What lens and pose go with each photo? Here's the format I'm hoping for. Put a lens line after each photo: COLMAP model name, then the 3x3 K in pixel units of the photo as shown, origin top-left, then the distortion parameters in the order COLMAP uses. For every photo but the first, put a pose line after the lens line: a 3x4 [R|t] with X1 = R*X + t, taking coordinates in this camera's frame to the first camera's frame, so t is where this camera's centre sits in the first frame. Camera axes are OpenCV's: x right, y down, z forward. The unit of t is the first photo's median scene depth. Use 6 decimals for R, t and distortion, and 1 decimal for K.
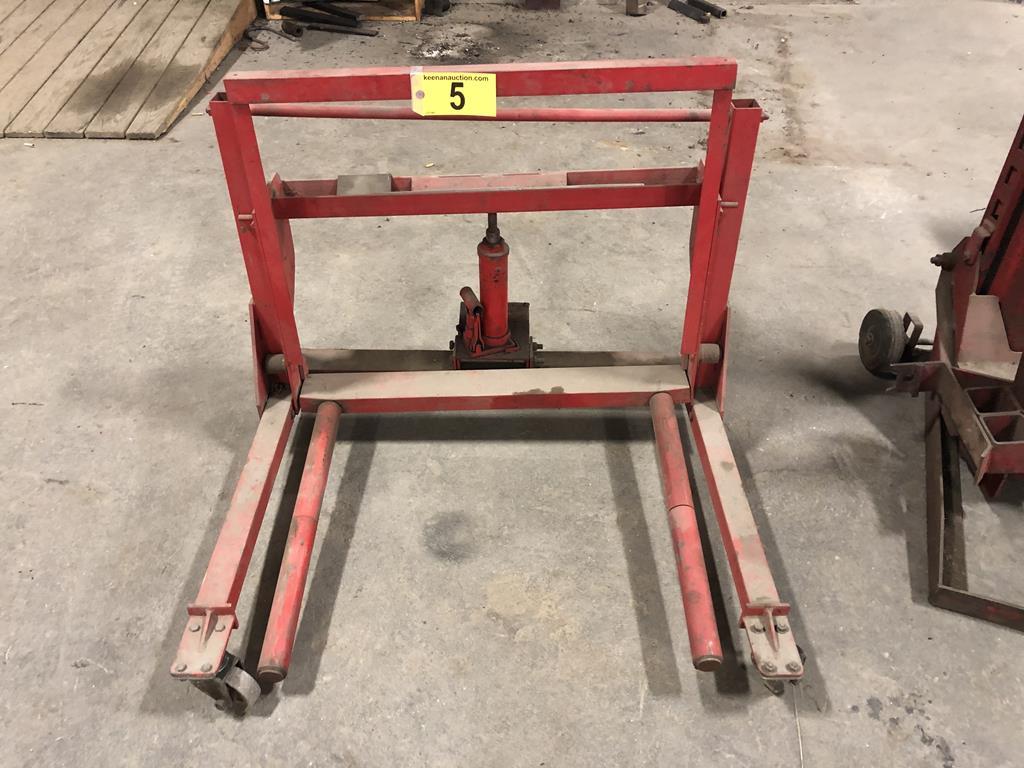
lens RADIAL K [[834.0, 0, 512.8], [0, 834.0, 379.8], [0, 0, 1]] dist [0.033474, -0.031046]
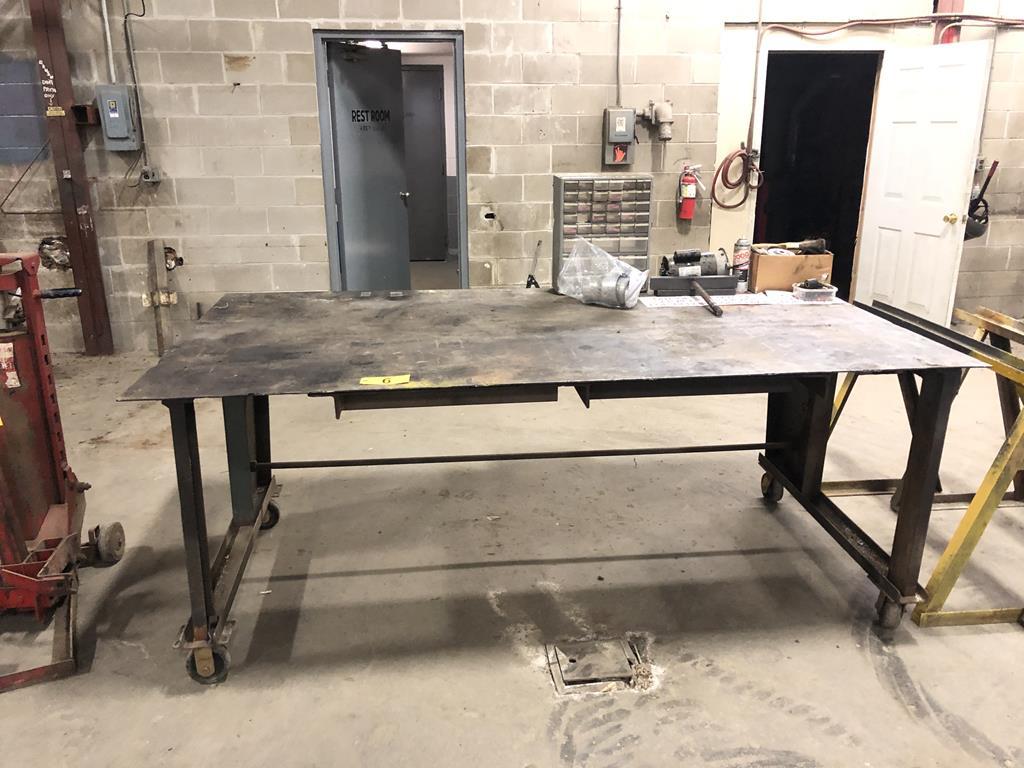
lens RADIAL K [[834.0, 0, 513.6], [0, 834.0, 375.7], [0, 0, 1]] dist [0.033474, -0.031046]
pose [[0.993725, -0.040682, 0.104191, 0.622564], [0.076632, 0.926161, -0.369260, 0.155820], [-0.081475, 0.374928, 0.923467, -0.327048]]
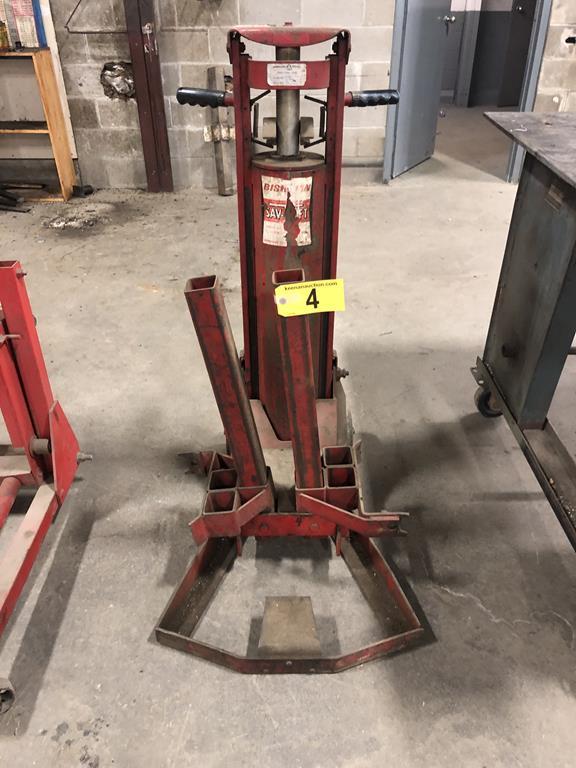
lens RADIAL K [[625.5, 0, 286.6], [0, 625.5, 392.3], [0, 0, 1]] dist [0.033474, -0.031046]
pose [[0.999910, -0.012754, -0.004173, 0.272361], [0.012250, 0.994475, -0.104253, -0.003315], [0.005480, 0.104193, 0.994542, 0.005640]]
